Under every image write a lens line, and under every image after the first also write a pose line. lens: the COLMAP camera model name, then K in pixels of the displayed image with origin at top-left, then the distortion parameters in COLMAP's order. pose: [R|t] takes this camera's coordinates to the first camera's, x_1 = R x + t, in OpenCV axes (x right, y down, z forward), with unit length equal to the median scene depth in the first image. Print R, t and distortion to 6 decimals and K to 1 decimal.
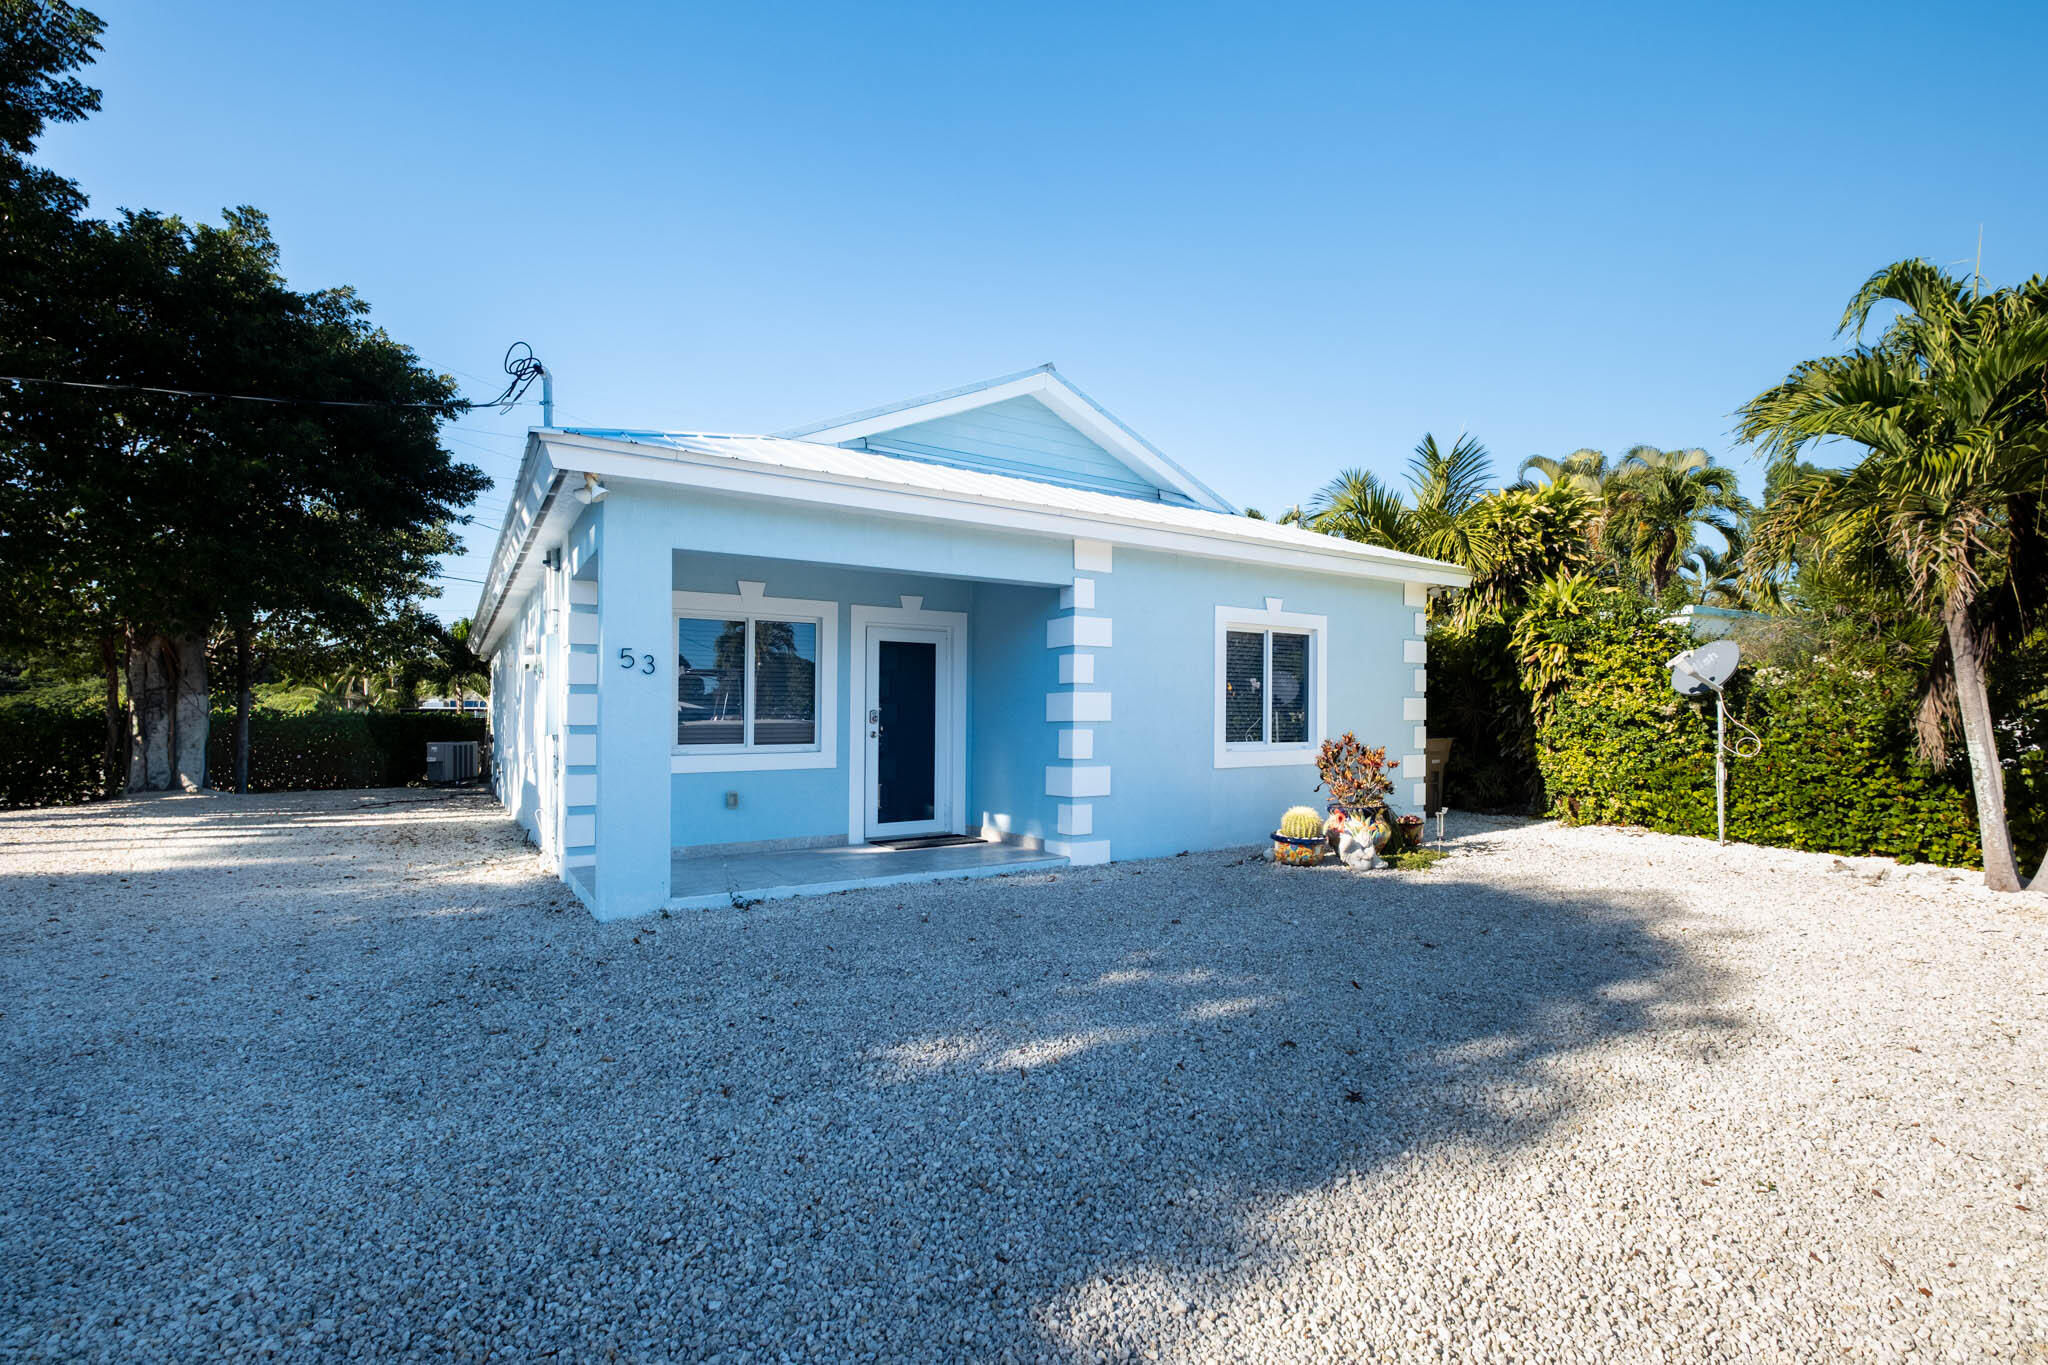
lens RADIAL K [[890.5, 0, 1029.1], [0, 890.5, 699.5], [0, 0, 1]] dist [-0.001268, -0.000486]
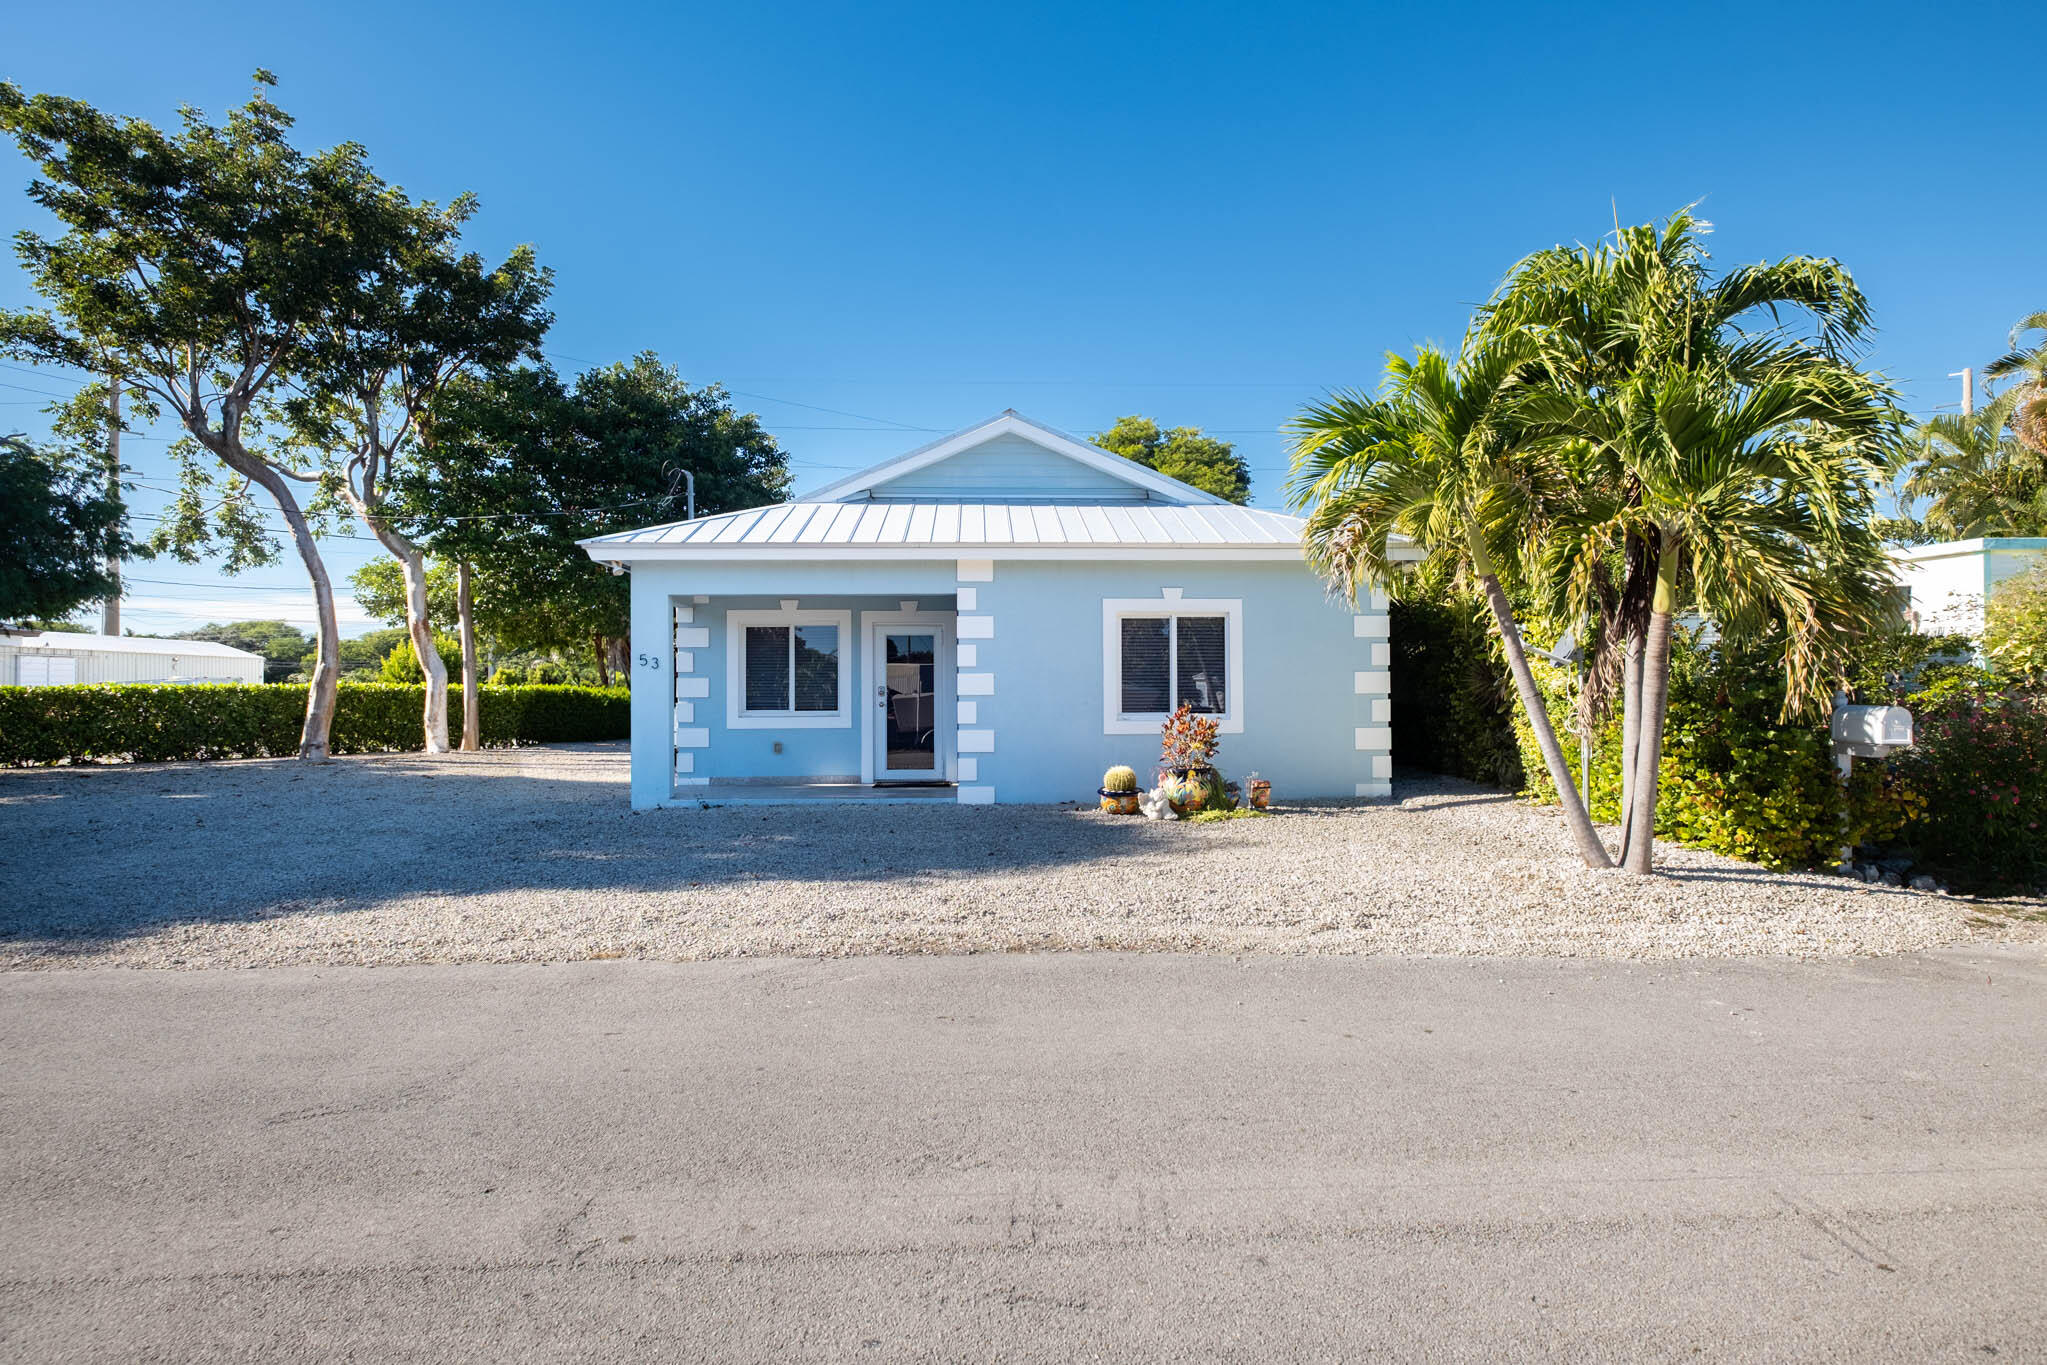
lens RADIAL K [[986.4, 0, 1025.8], [0, 986.4, 683.4], [0, 0, 1]] dist [0.000736, 0.000102]
pose [[0.866731, -0.004120, -0.498759, 0.874036], [0.013375, 0.999798, 0.014985, -0.014503], [0.498596, -0.019659, 0.866611, -0.233746]]
